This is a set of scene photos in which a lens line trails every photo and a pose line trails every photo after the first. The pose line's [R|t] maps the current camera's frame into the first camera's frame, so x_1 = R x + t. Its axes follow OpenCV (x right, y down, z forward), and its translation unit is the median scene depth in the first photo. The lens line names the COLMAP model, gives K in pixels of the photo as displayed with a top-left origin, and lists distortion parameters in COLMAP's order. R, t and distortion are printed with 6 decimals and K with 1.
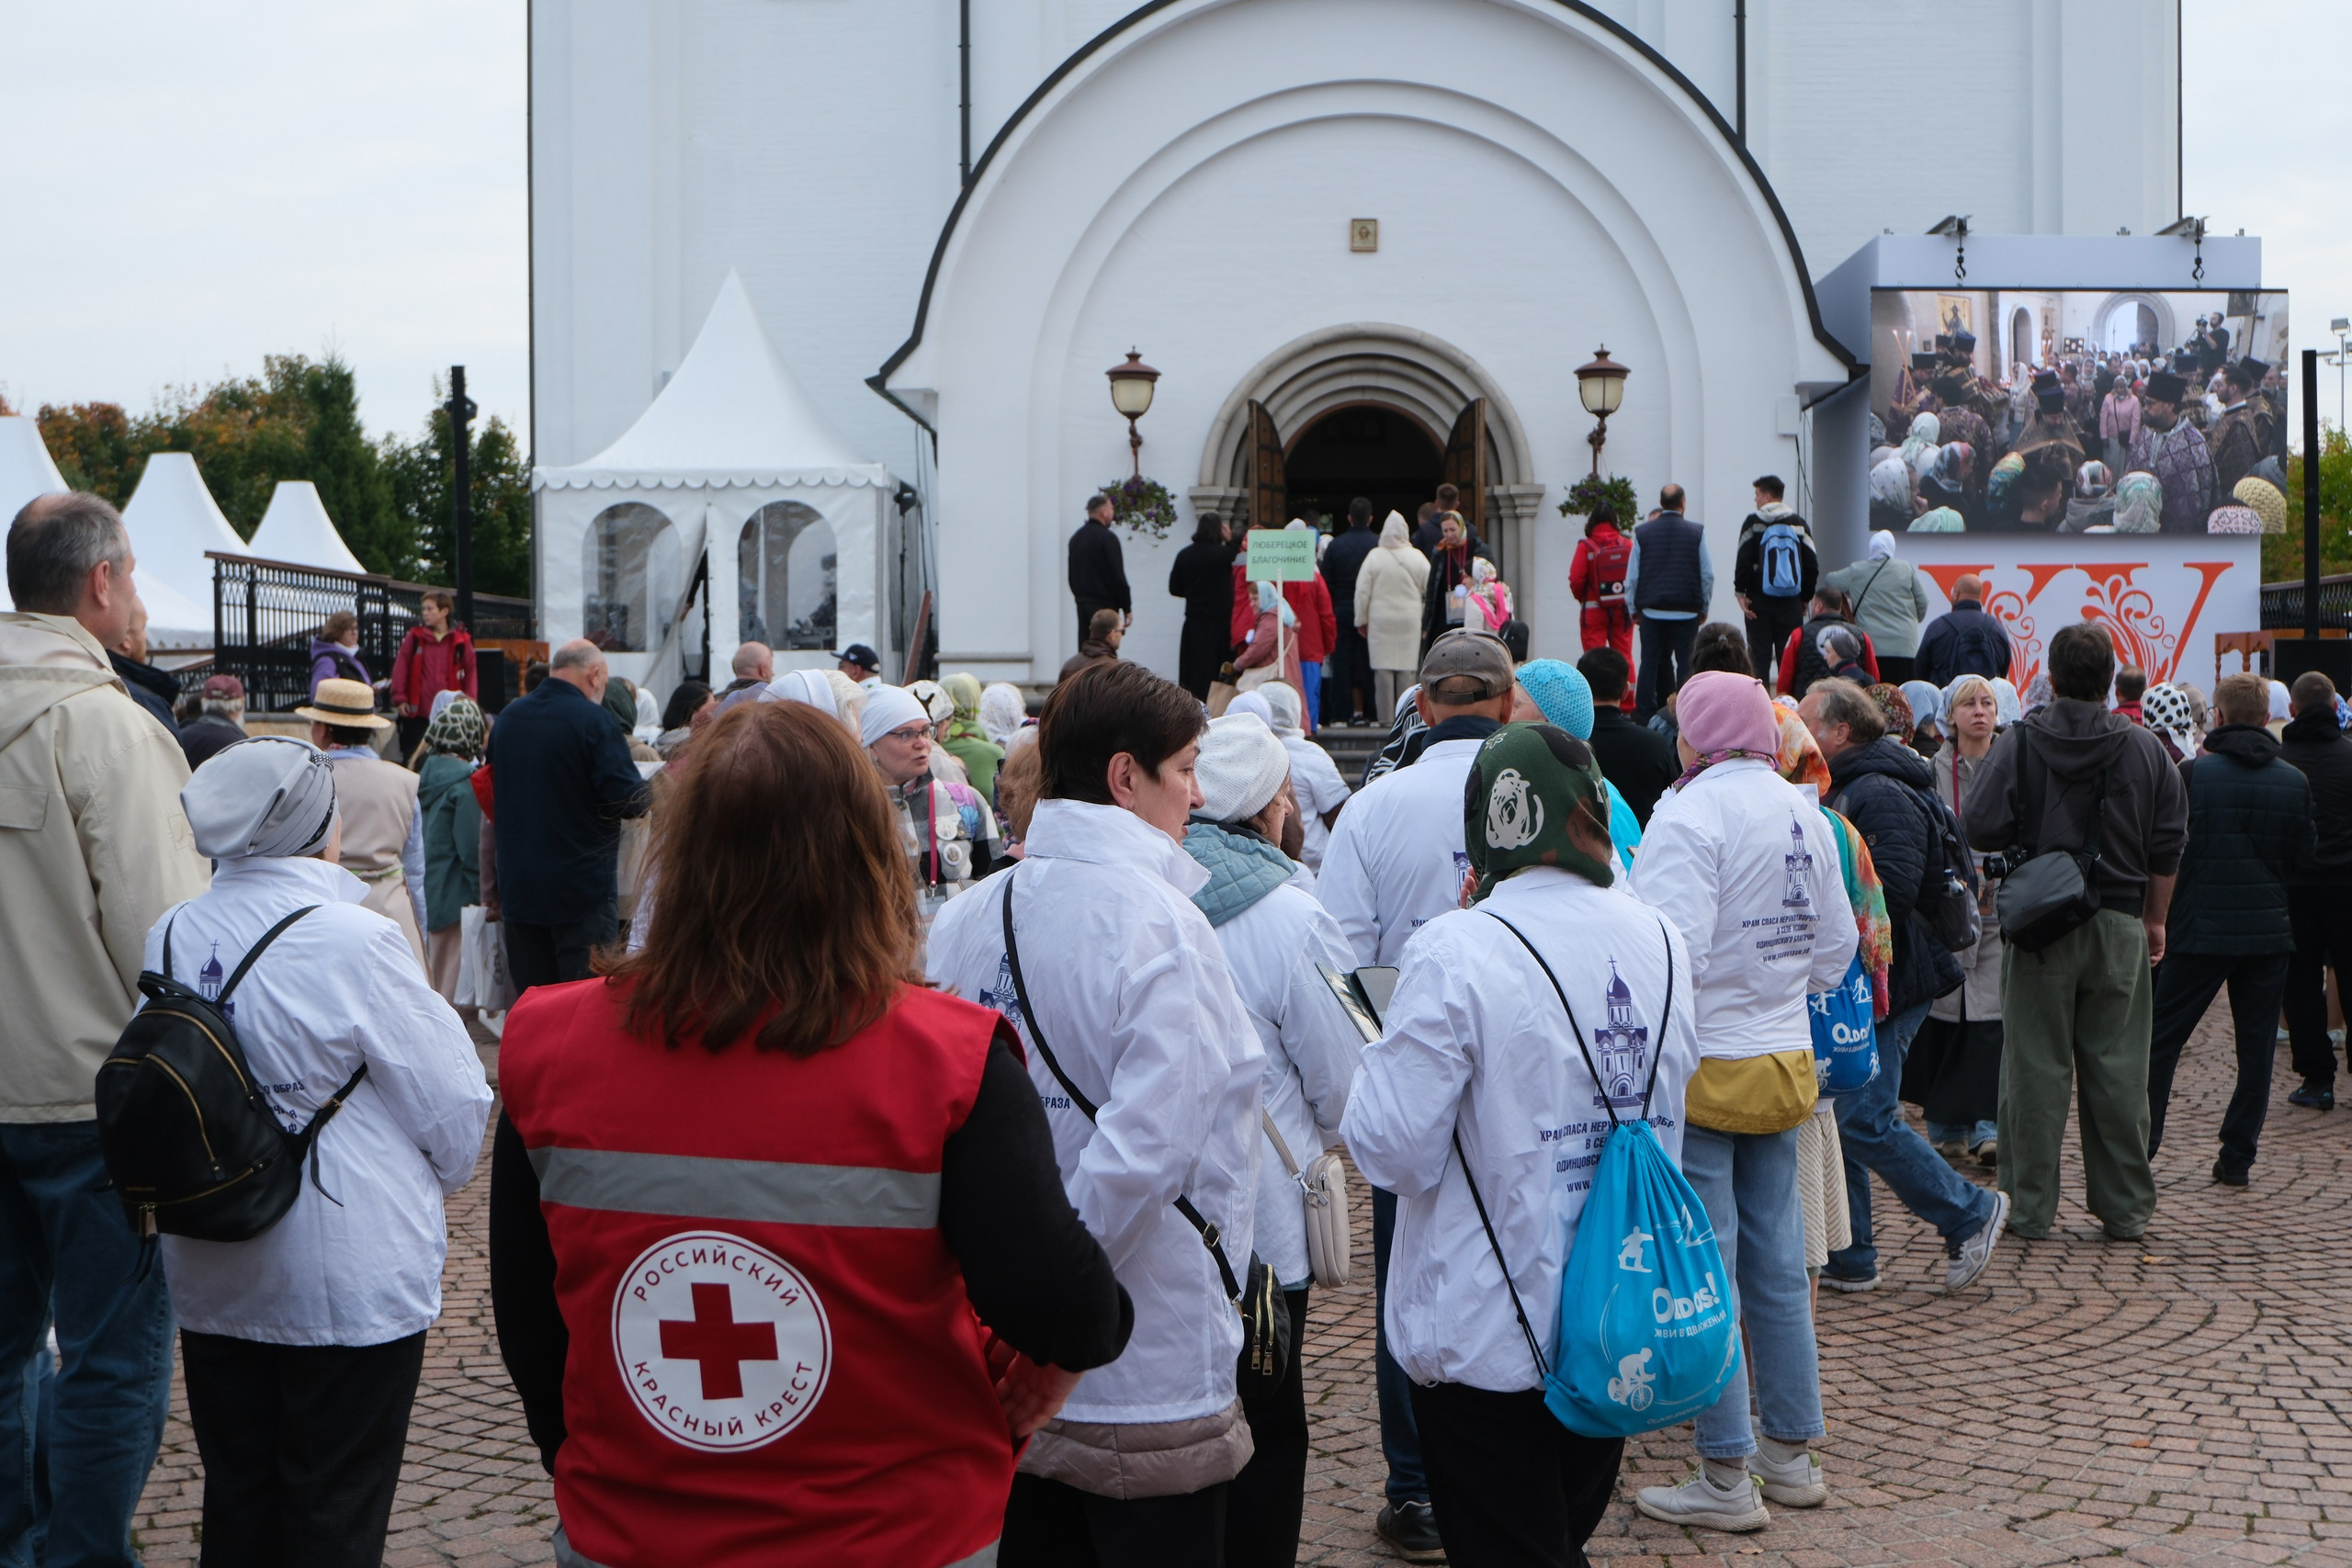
lens RADIAL K [[2937.5, 0, 1176.0], [0, 2937.5, 784.0], [0, 0, 1]] dist [-0.046698, -0.013931]
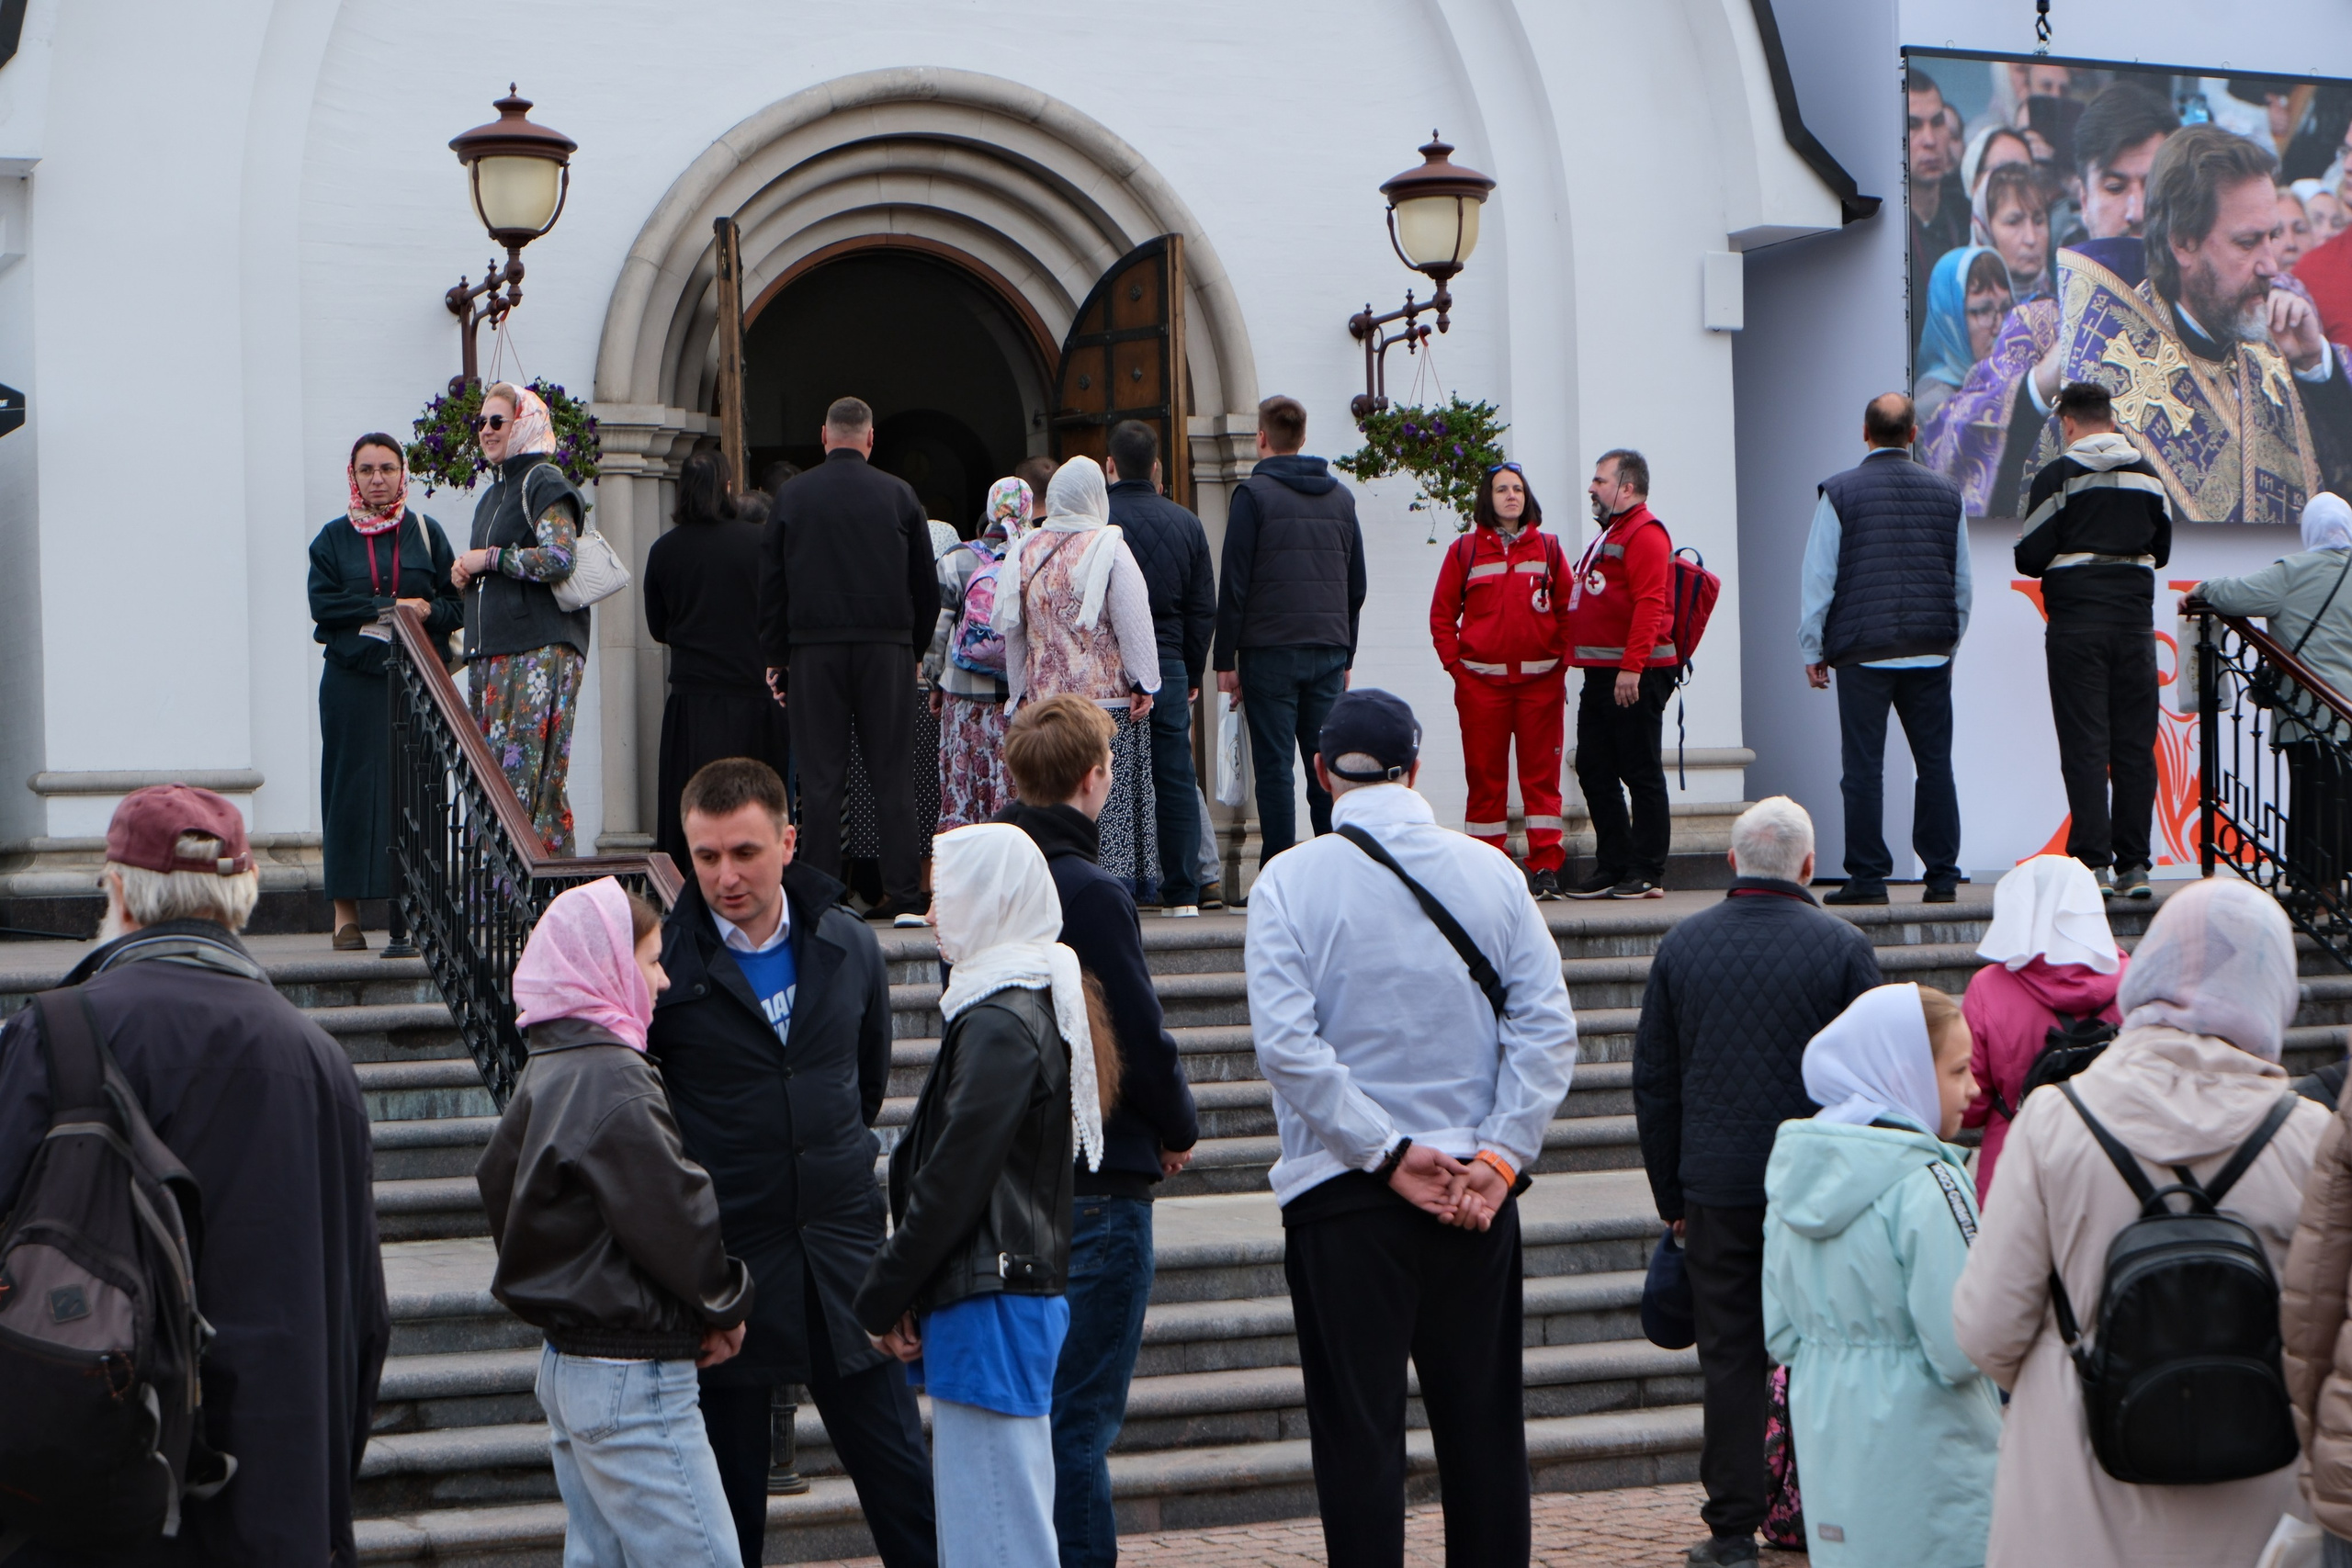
lens RADIAL K [[4585.8, 0, 1186.8], [0, 4585.8, 857.5], [0, 0, 1]] dist [-0.139214, 0.499432]
pose [[0.895504, -0.017845, 0.444695, -0.234186], [0.034525, 0.998970, -0.029437, -0.006826], [-0.443712, 0.041714, 0.895198, 0.333894]]
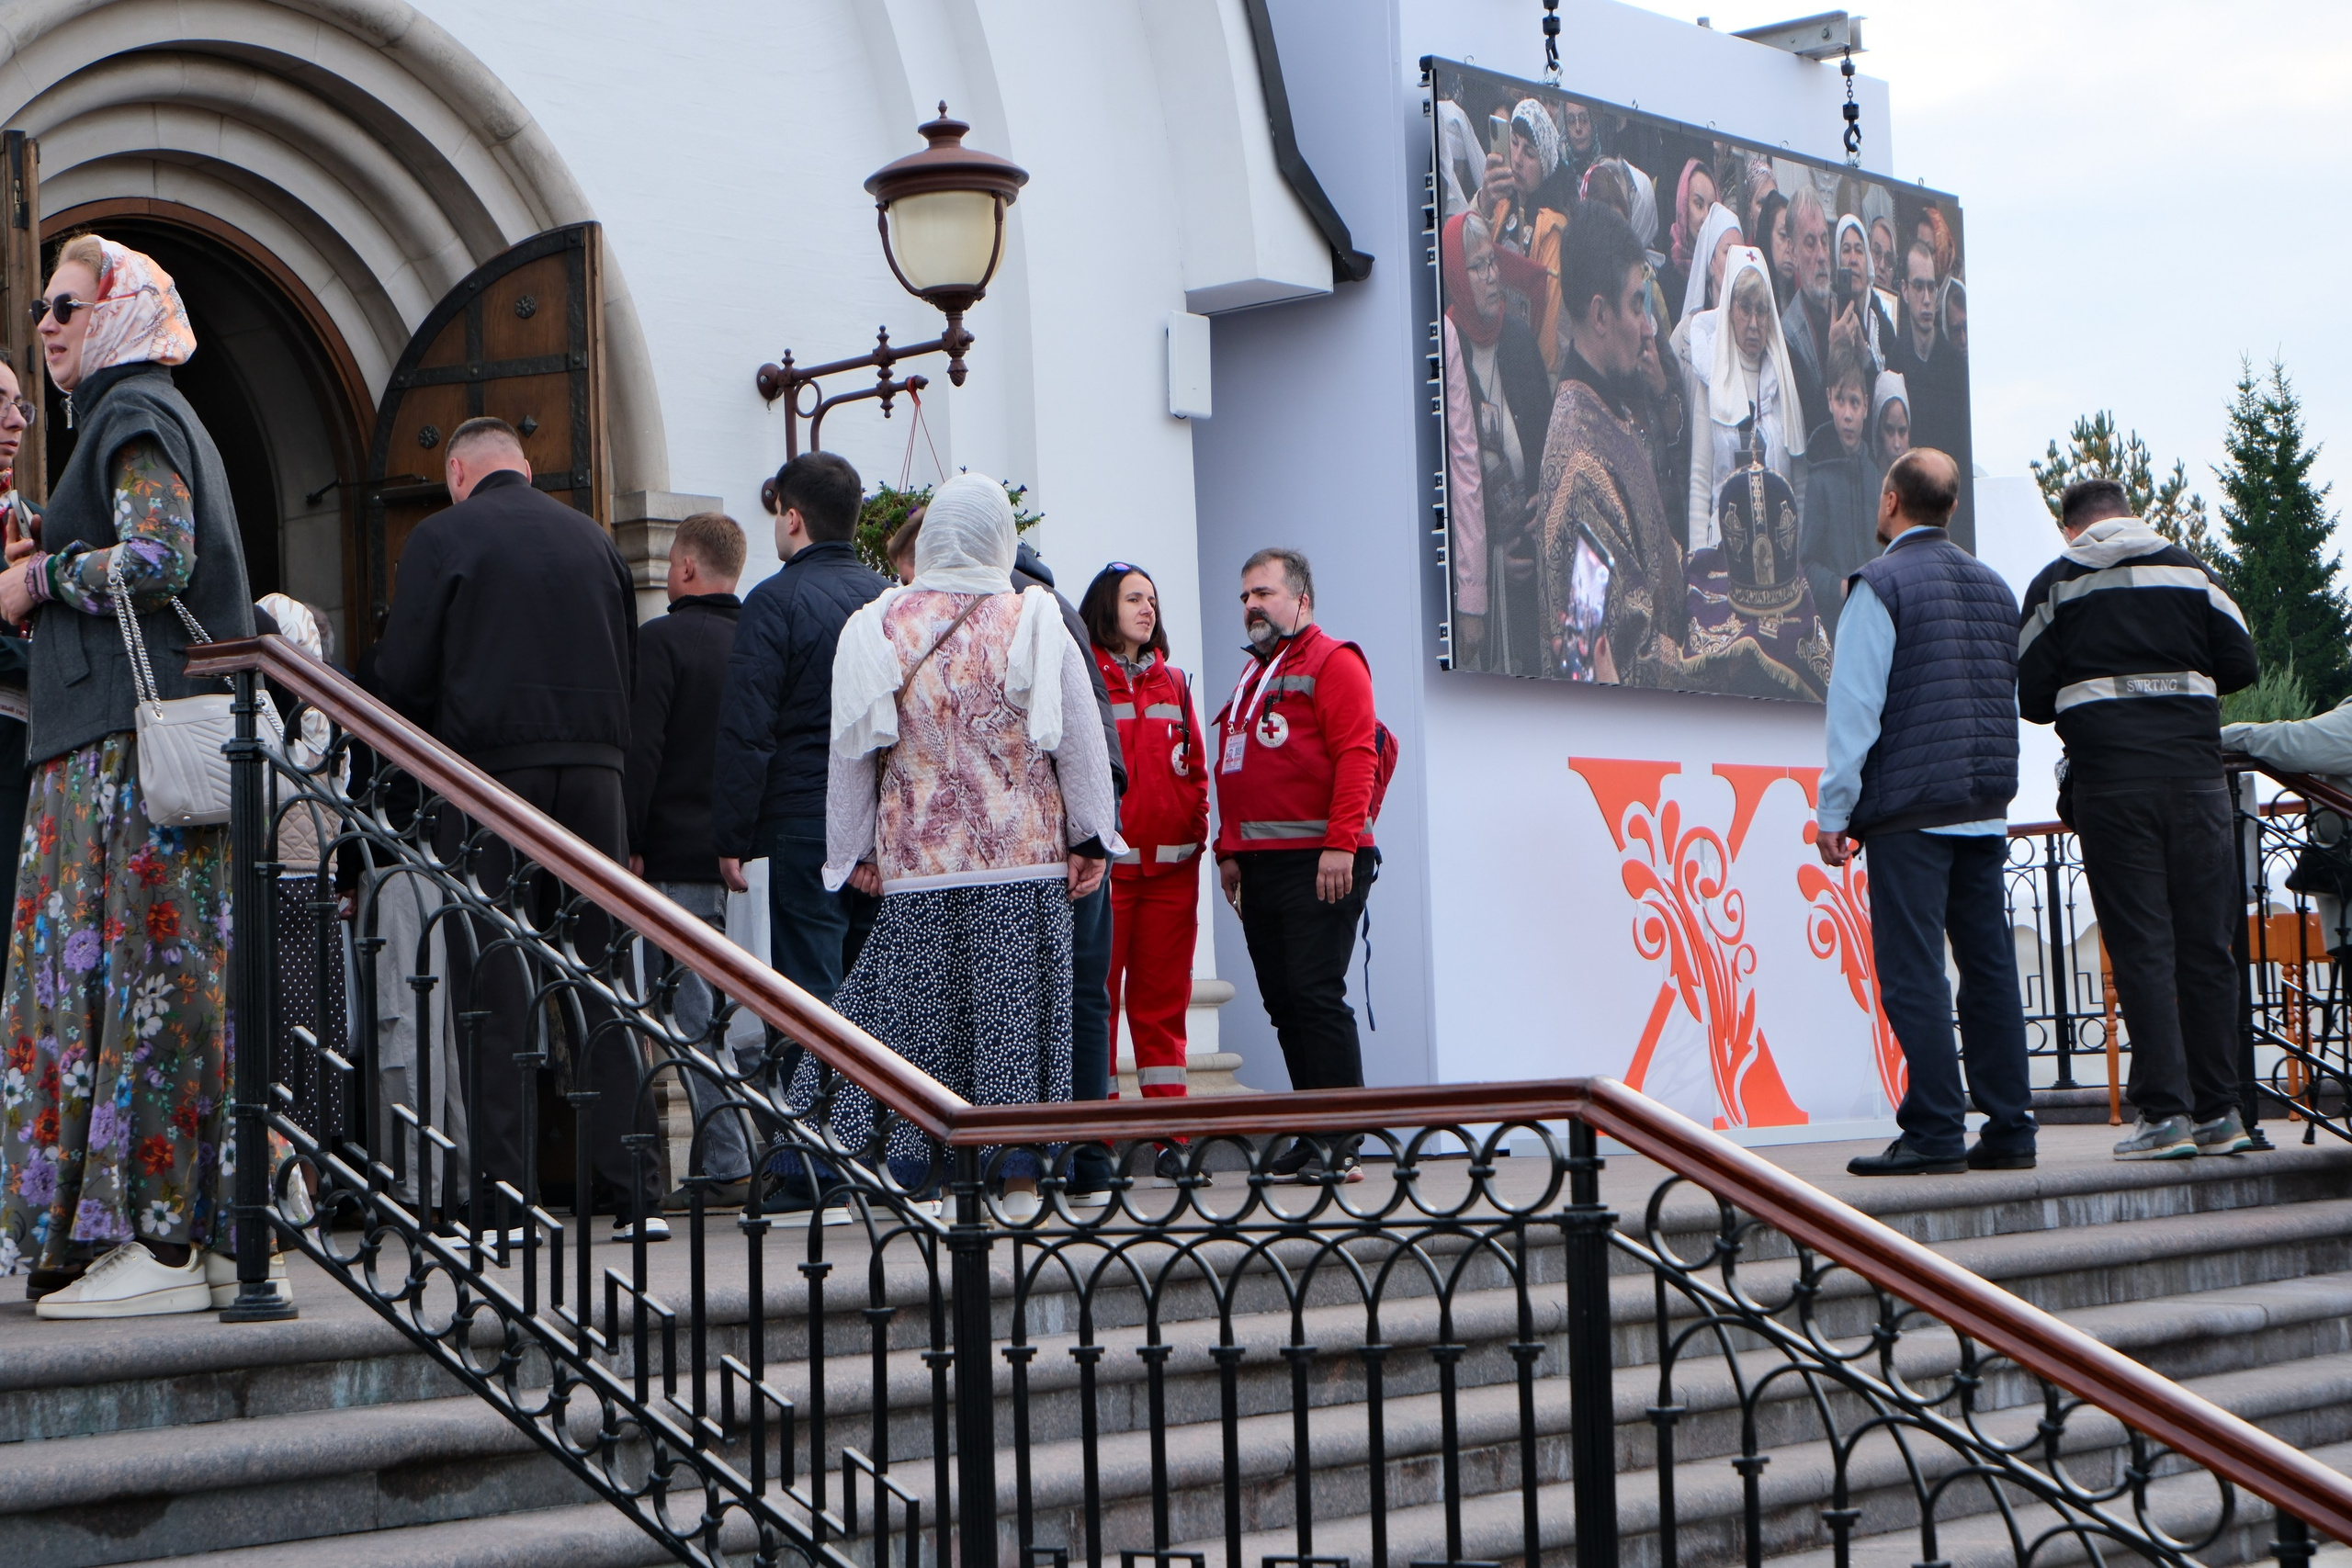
lens RADIAL K [[4585.8, 0, 1186.8], [0, 4585.8, 857.5], [0, 0, 1]] dist [-0.139214, 0.499432]
pose [[0.613287, 0.019379, 0.789623, -0.263628], [0.063274, 0.995281, -0.073571, -0.018408], [-0.787322, 0.095083, 0.609166, 0.649121]]
